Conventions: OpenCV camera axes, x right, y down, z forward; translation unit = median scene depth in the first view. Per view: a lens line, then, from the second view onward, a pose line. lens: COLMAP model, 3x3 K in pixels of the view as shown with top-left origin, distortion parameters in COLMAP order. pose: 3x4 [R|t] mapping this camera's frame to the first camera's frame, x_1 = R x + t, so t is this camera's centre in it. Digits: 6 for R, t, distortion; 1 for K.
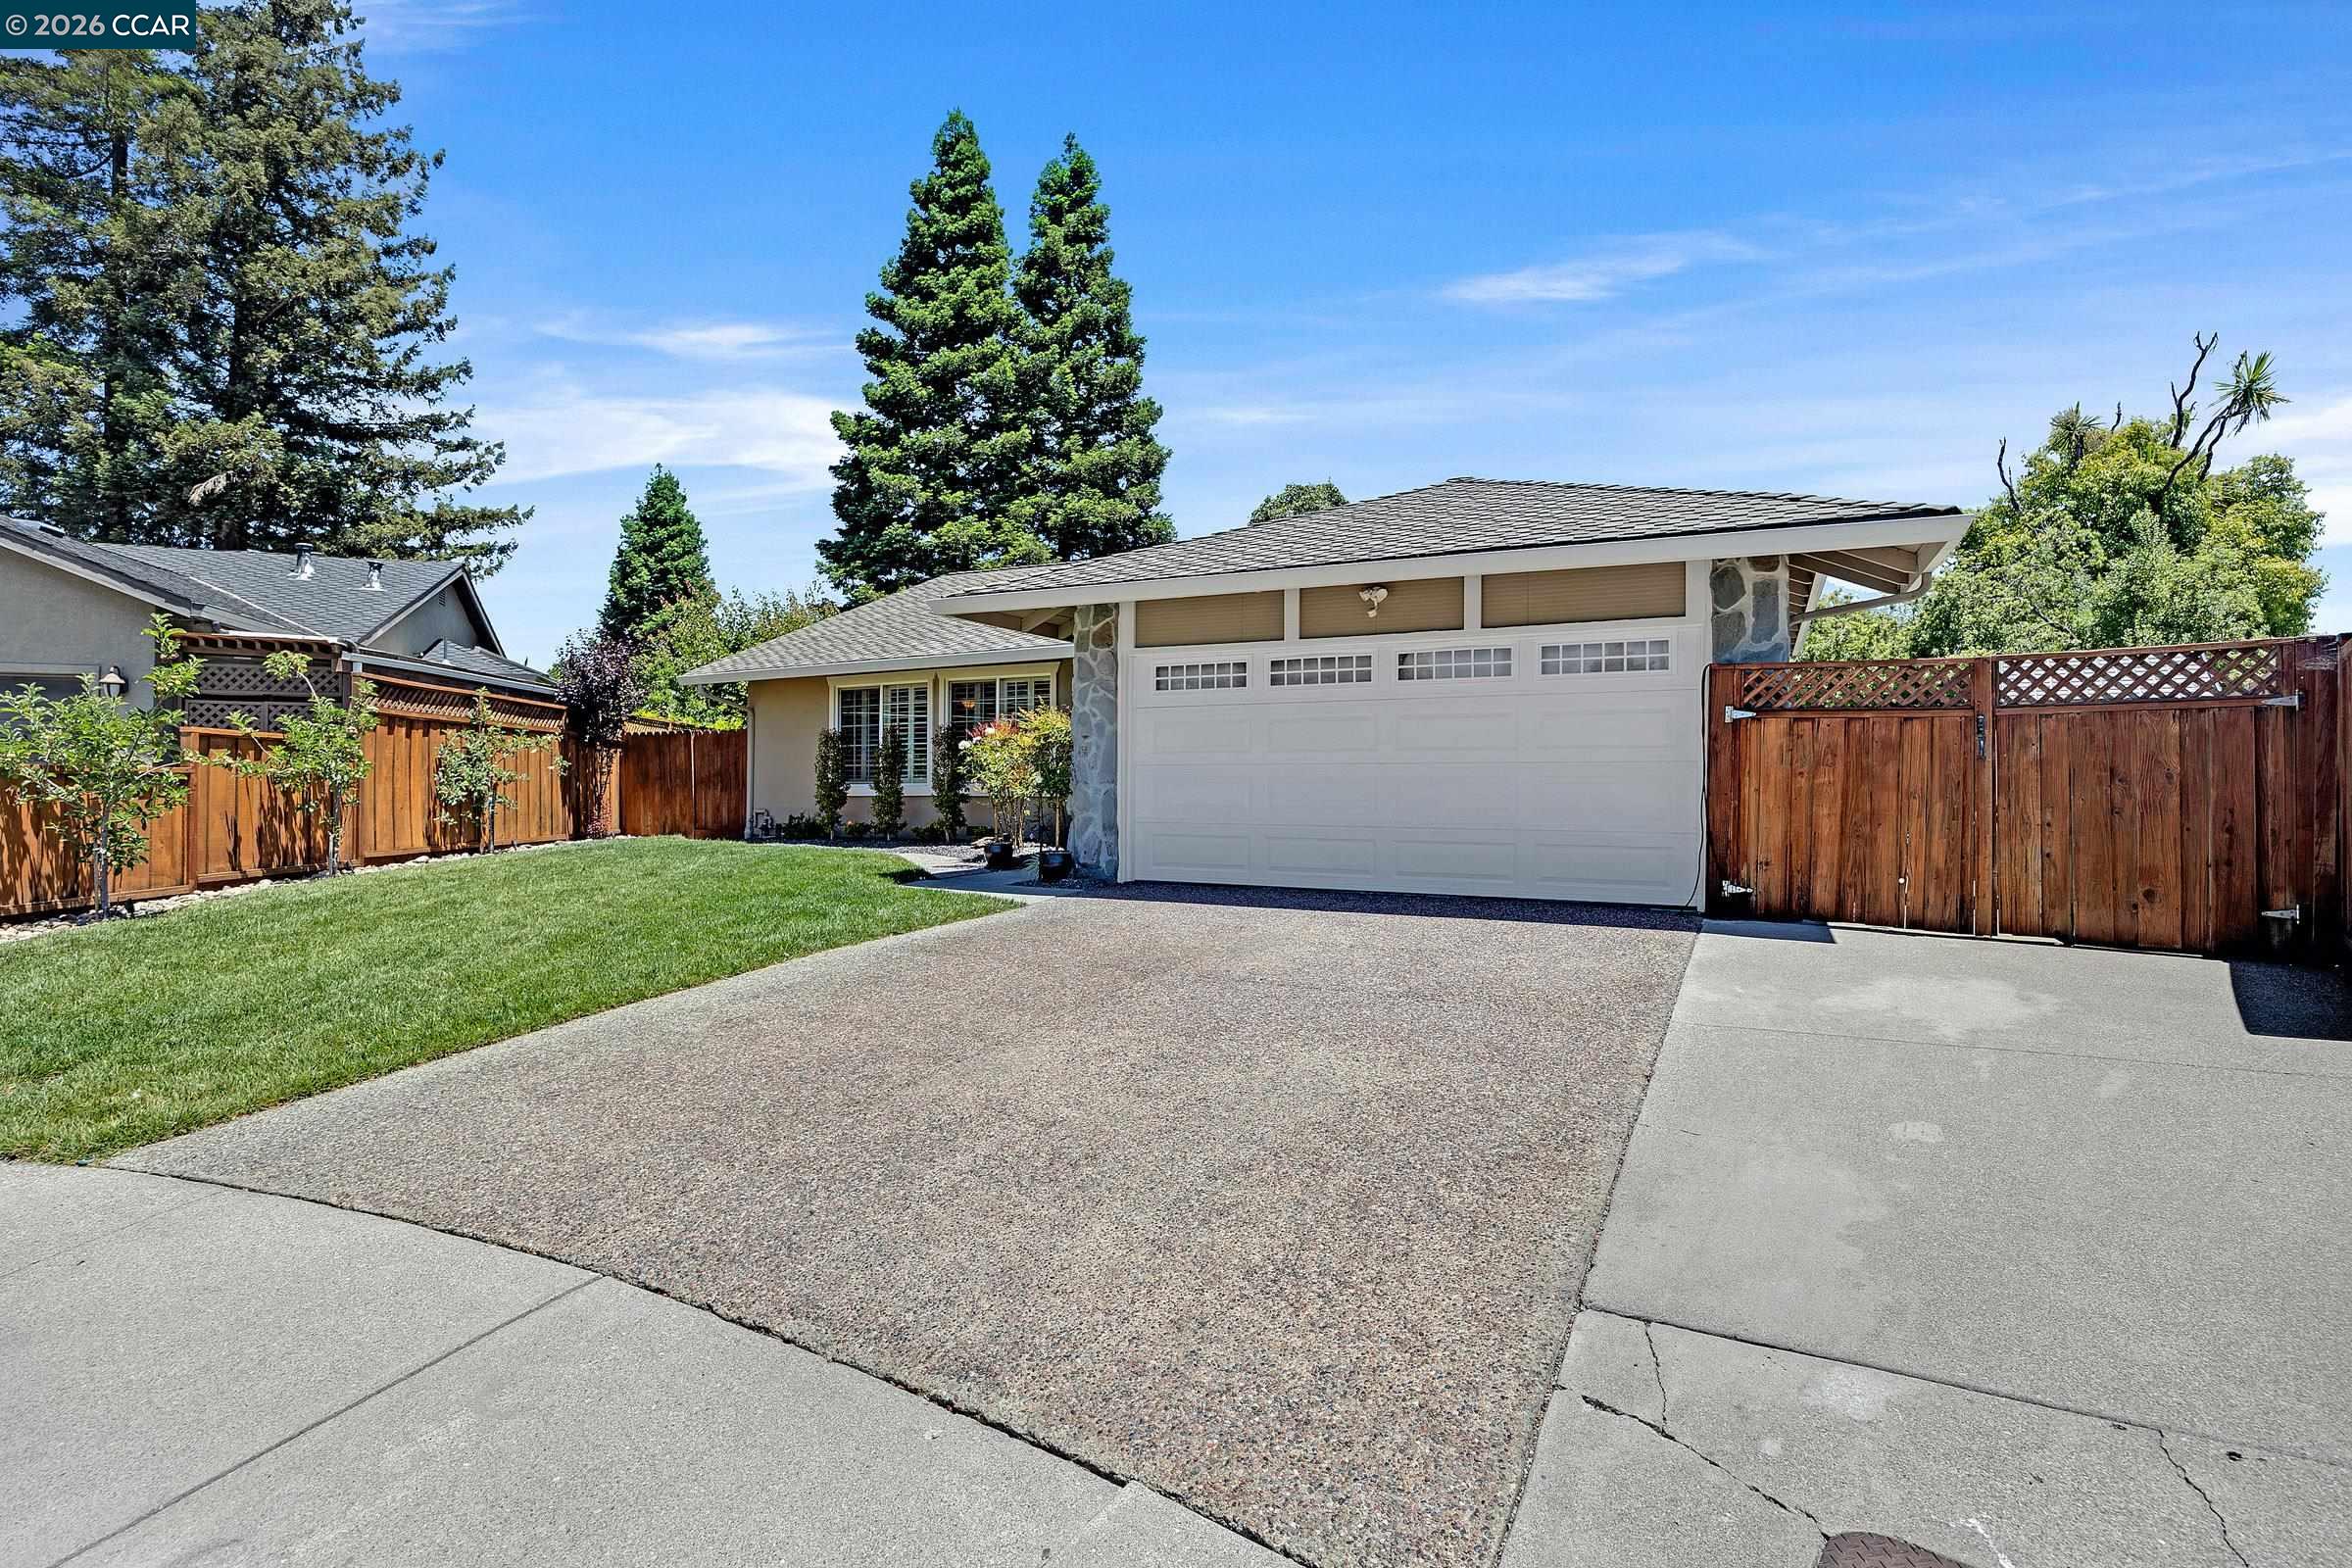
lens RADIAL K [[1171.5, 0, 1175.3], [0, 1171.5, 786.7], [0, 0, 1]] dist [-0.022017, 0.000155]
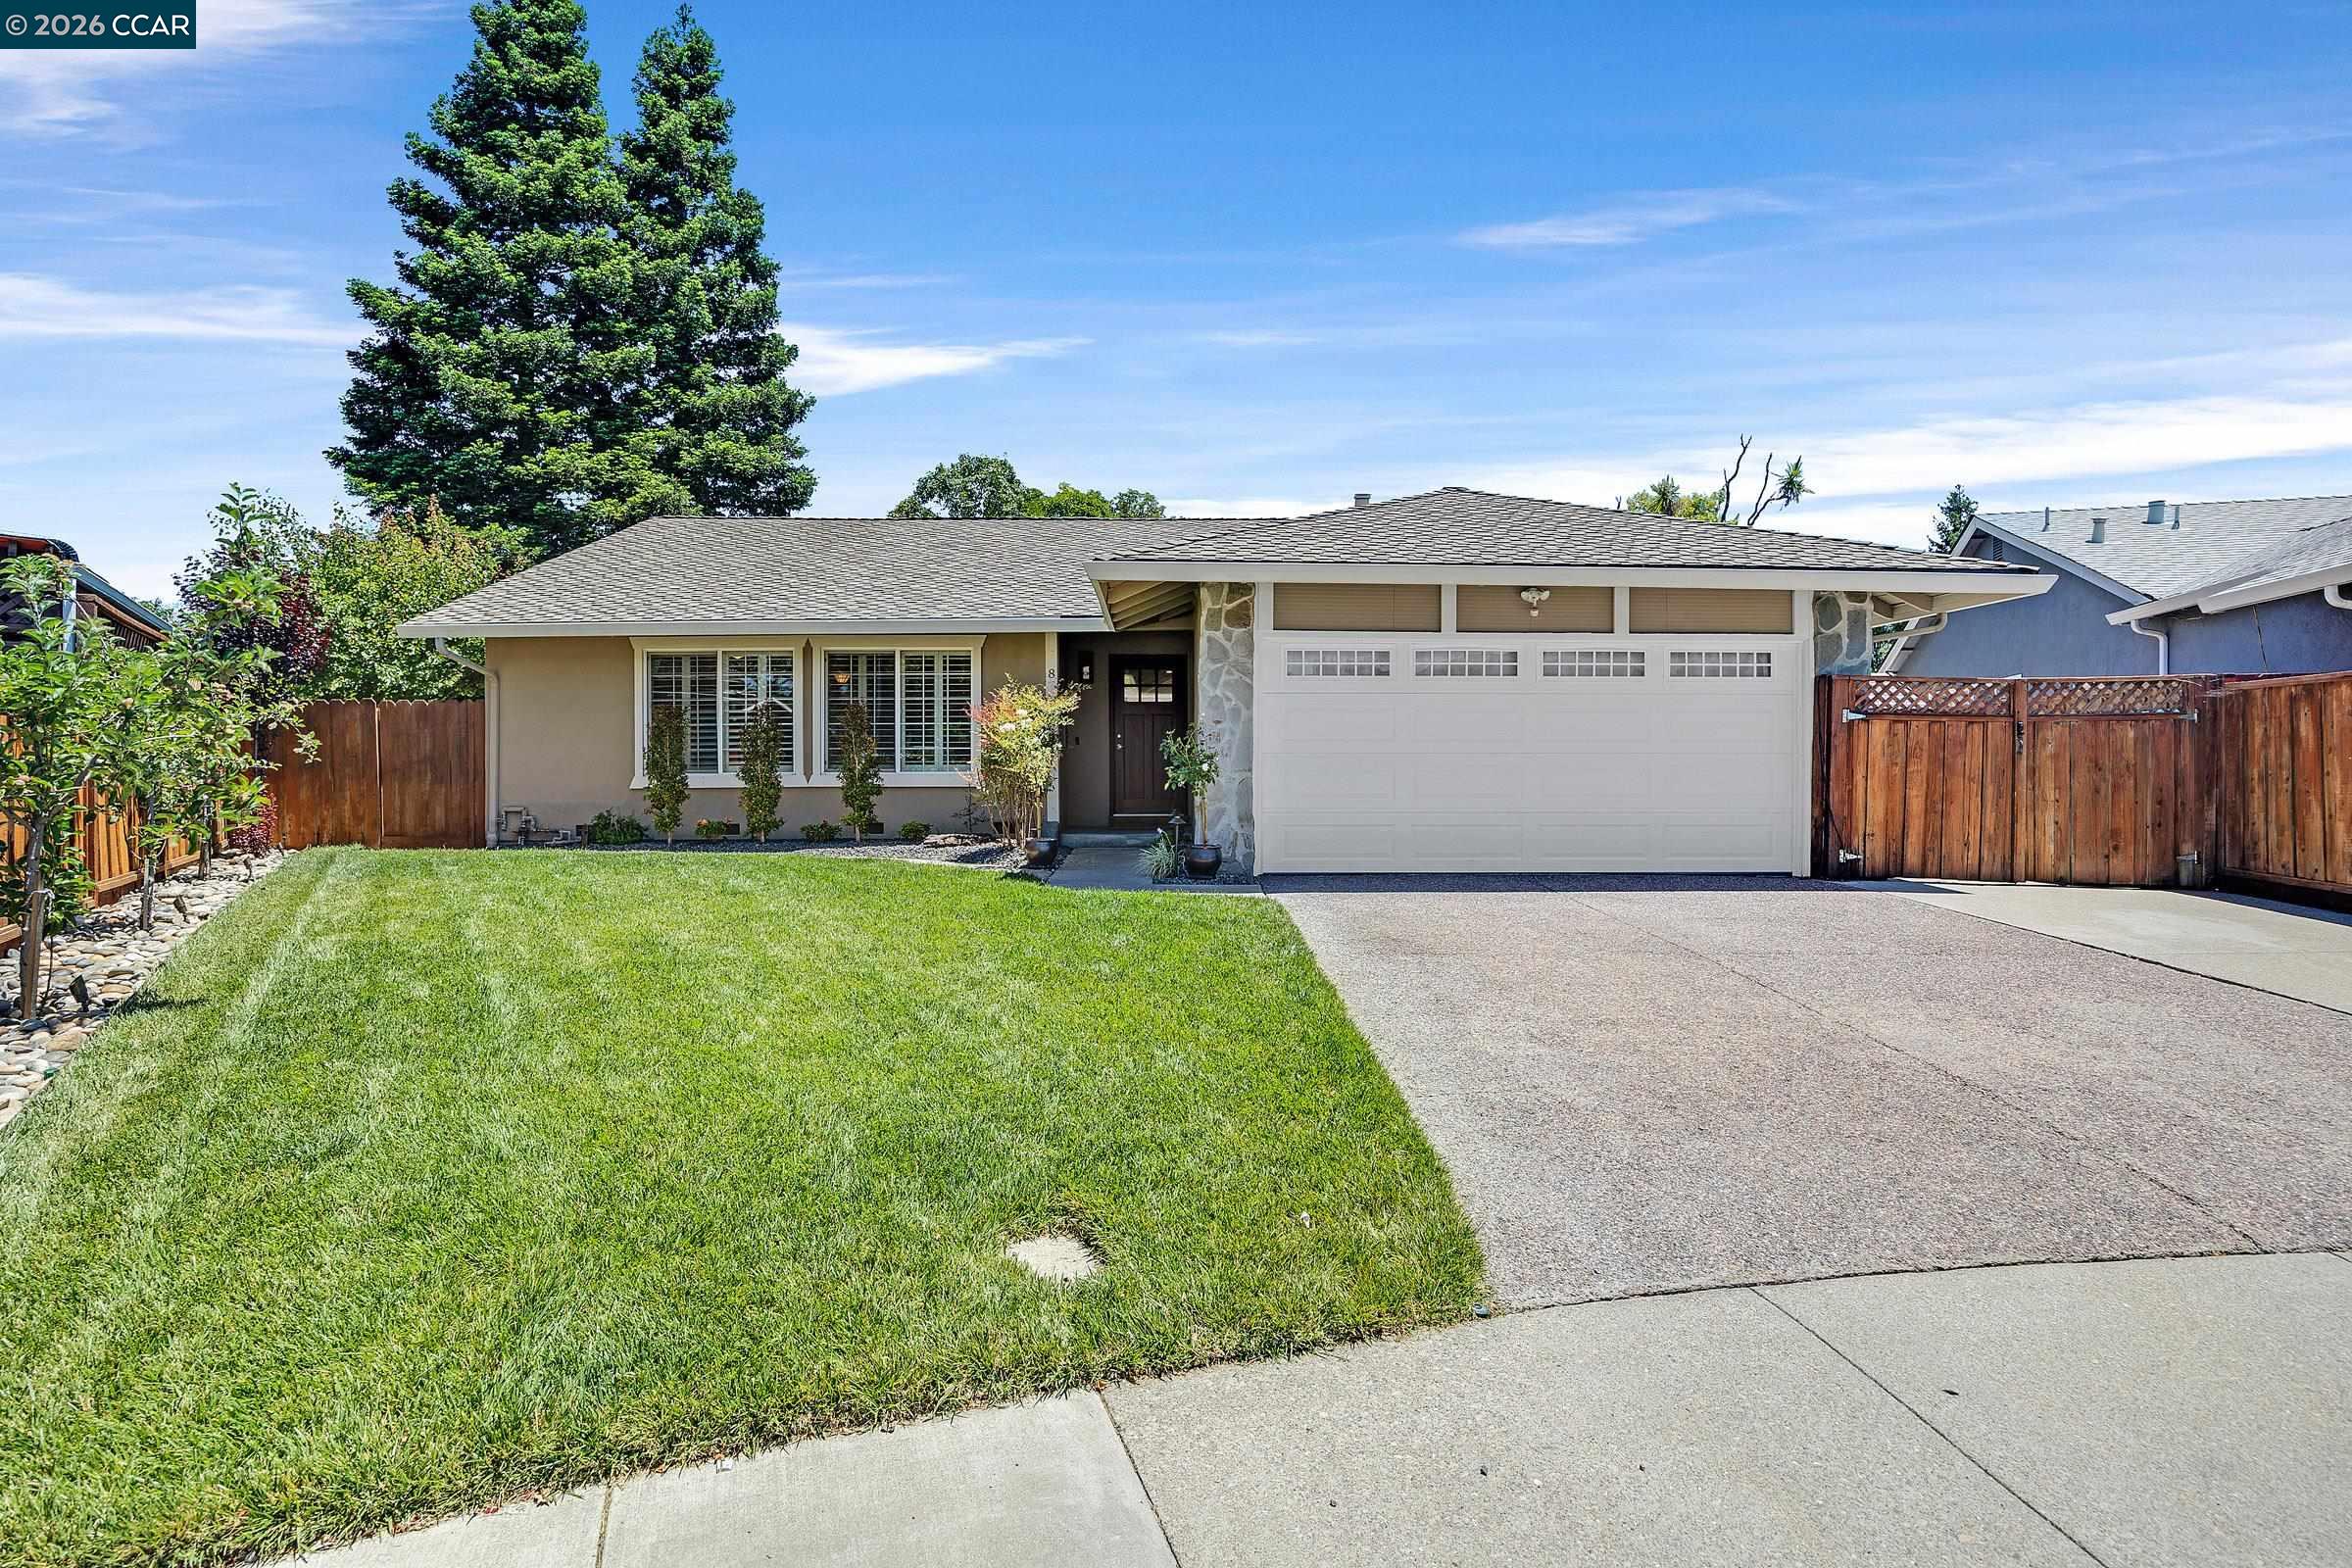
lens RADIAL K [[1199.8, 0, 1175.5], [0, 1199.8, 784.8], [0, 0, 1]] dist [-0.016272, -0.000707]
pose [[0.868776, -0.006758, 0.495158, -0.407588], [0.002447, 0.999953, 0.009354, -0.001202], [-0.495198, -0.006915, 0.868752, 0.128872]]
